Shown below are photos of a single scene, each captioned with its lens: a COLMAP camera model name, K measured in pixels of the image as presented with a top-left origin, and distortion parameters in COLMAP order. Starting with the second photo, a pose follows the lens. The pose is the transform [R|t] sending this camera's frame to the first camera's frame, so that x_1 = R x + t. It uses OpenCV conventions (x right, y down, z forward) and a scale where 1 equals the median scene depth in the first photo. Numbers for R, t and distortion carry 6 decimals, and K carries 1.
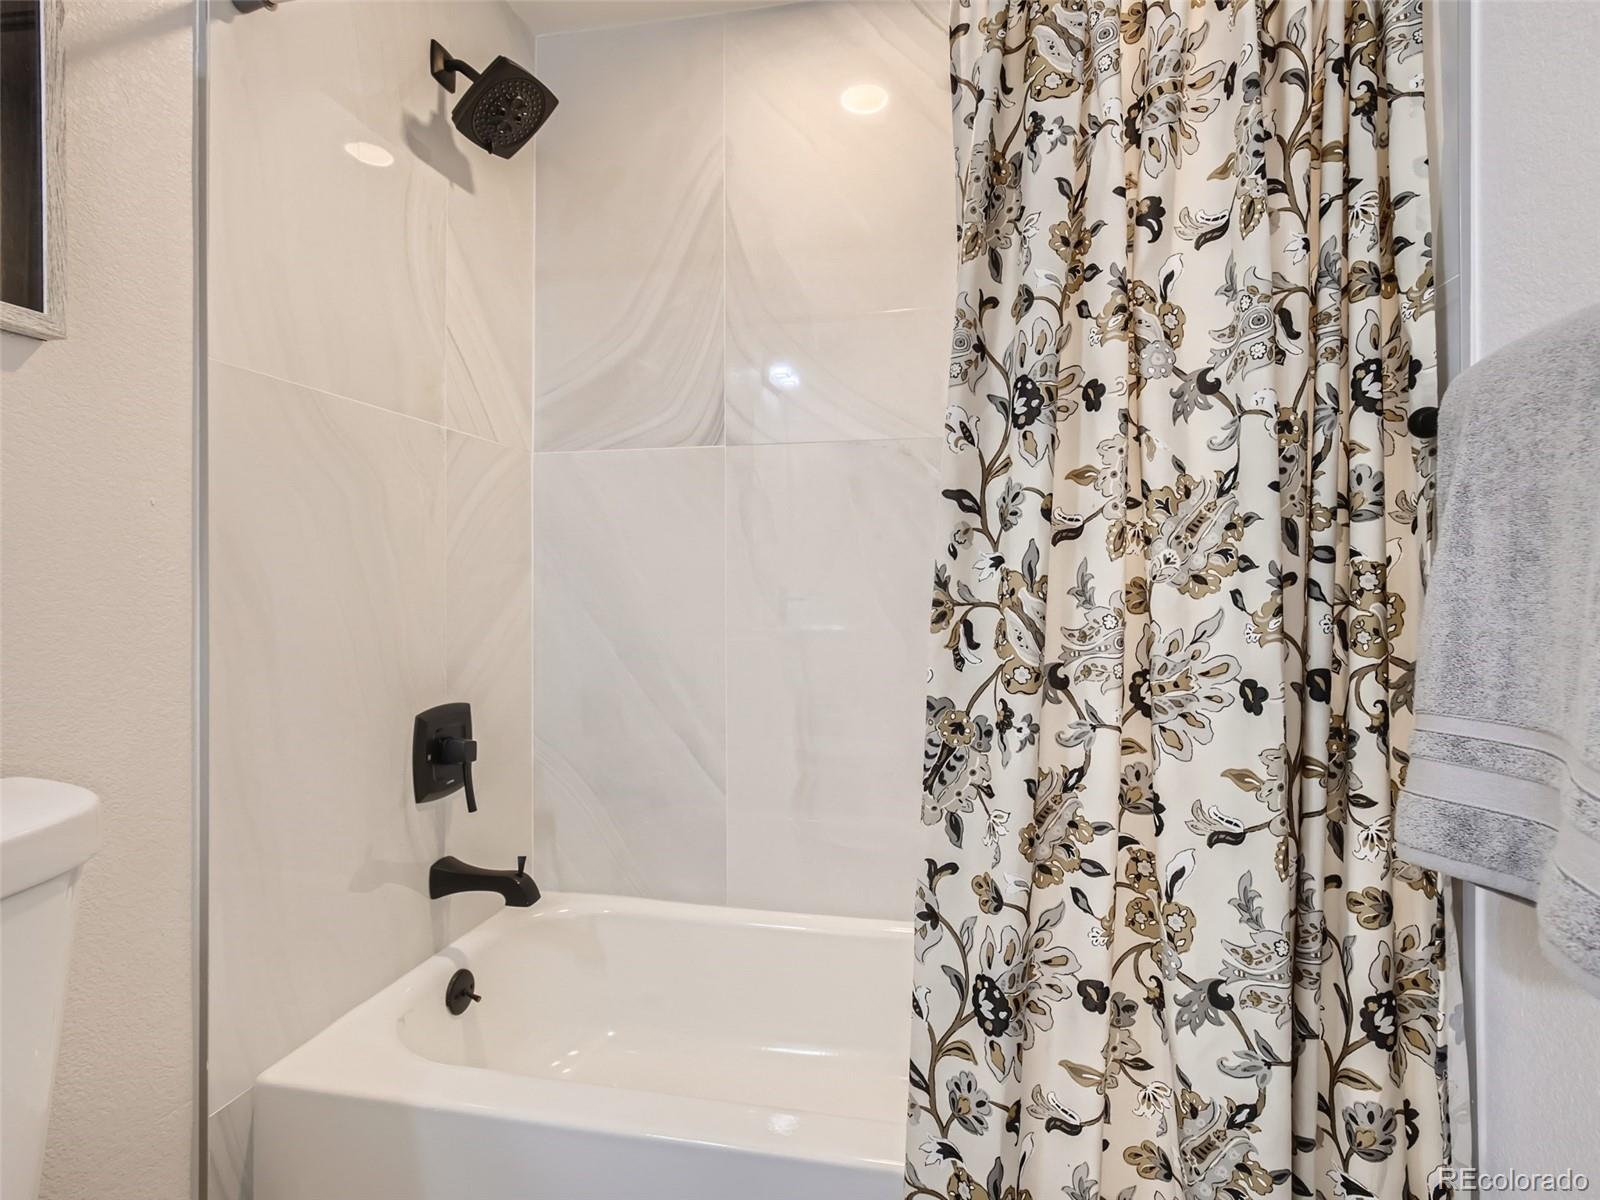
lens RADIAL K [[826.0, 0, 805.1], [0, 826.0, 583.7], [0, 0, 1]] dist [-0.000227, -0.000139]
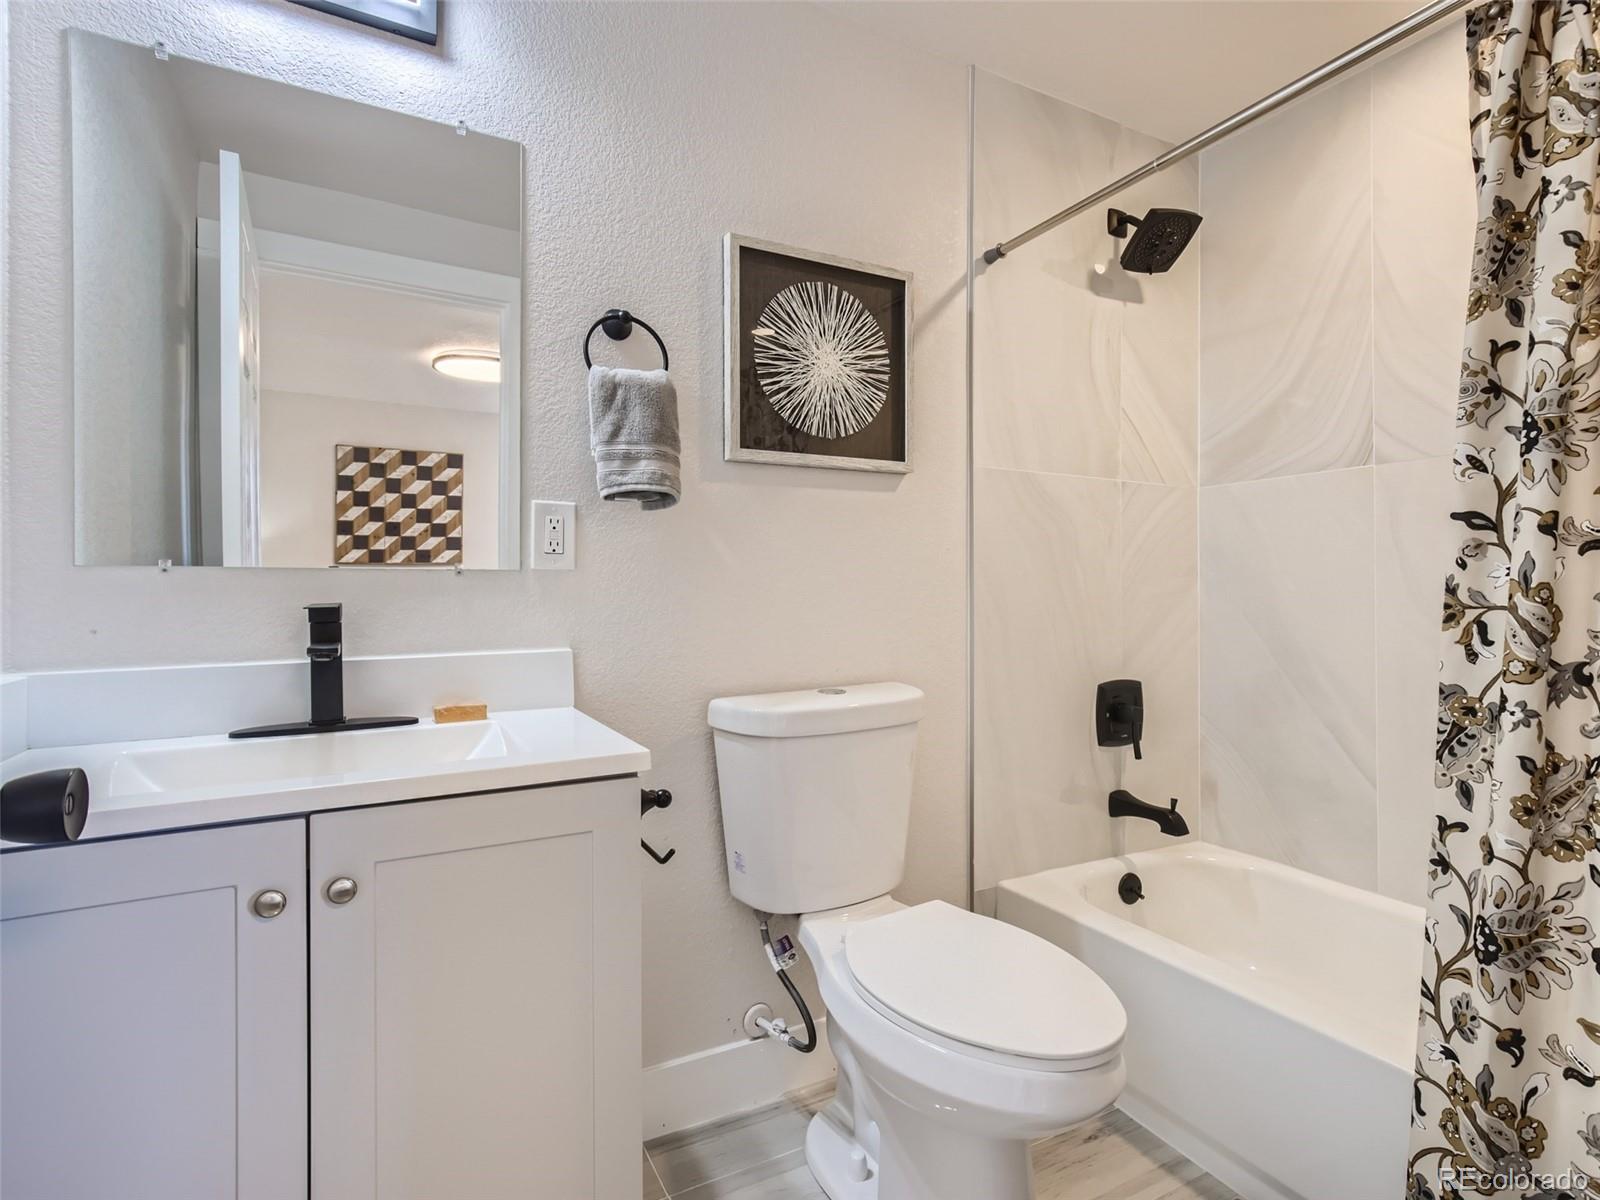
lens RADIAL K [[831.6, 0, 809.9], [0, 831.6, 597.2], [0, 0, 1]] dist [0.002158, 0.000314]
pose [[0.647850, 0.001287, -0.761766, 0.487114], [0.000310, 0.999998, 0.001953, 0.007458], [0.761767, -0.001502, 0.647849, -0.508189]]
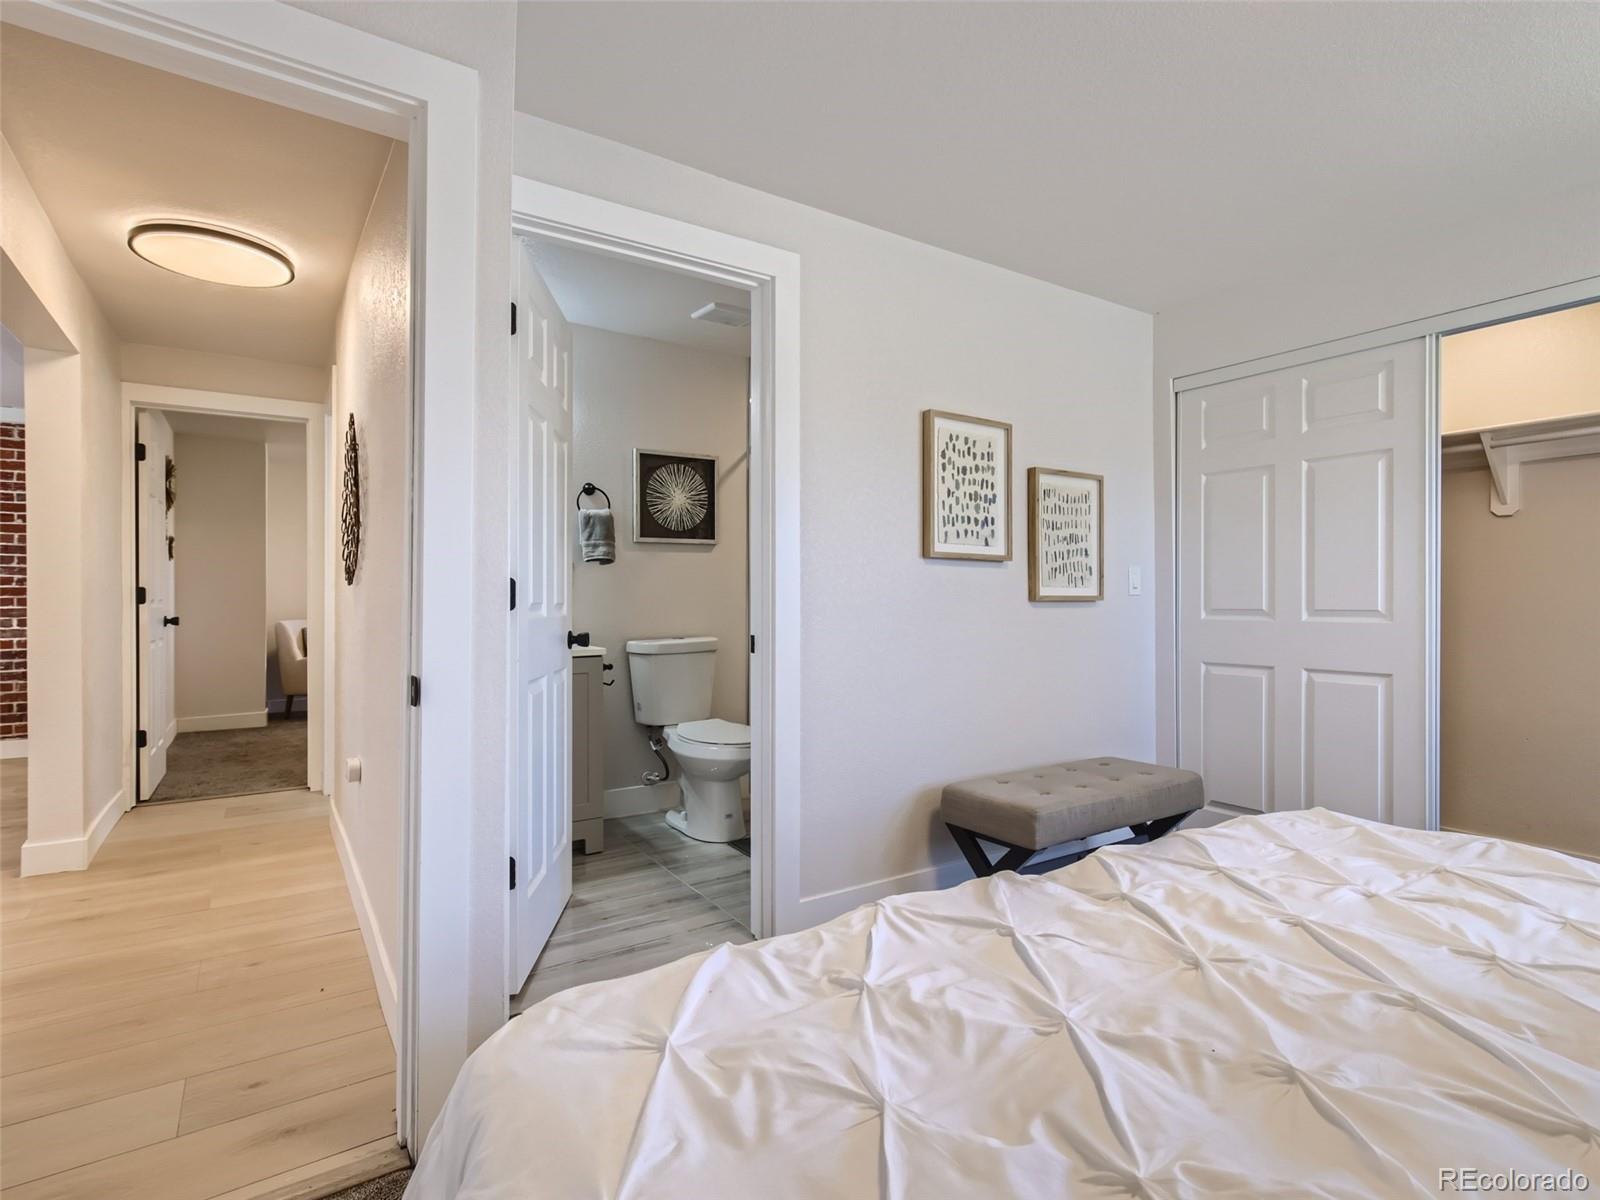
lens RADIAL K [[831.6, 0, 809.9], [0, 831.6, 597.2], [0, 0, 1]] dist [0.002158, 0.000314]
pose [[0.711532, 0.001441, -0.702652, 2.636331], [-0.000425, 0.999999, 0.001620, -0.005854], [0.702654, -0.000854, 0.711532, -1.881992]]
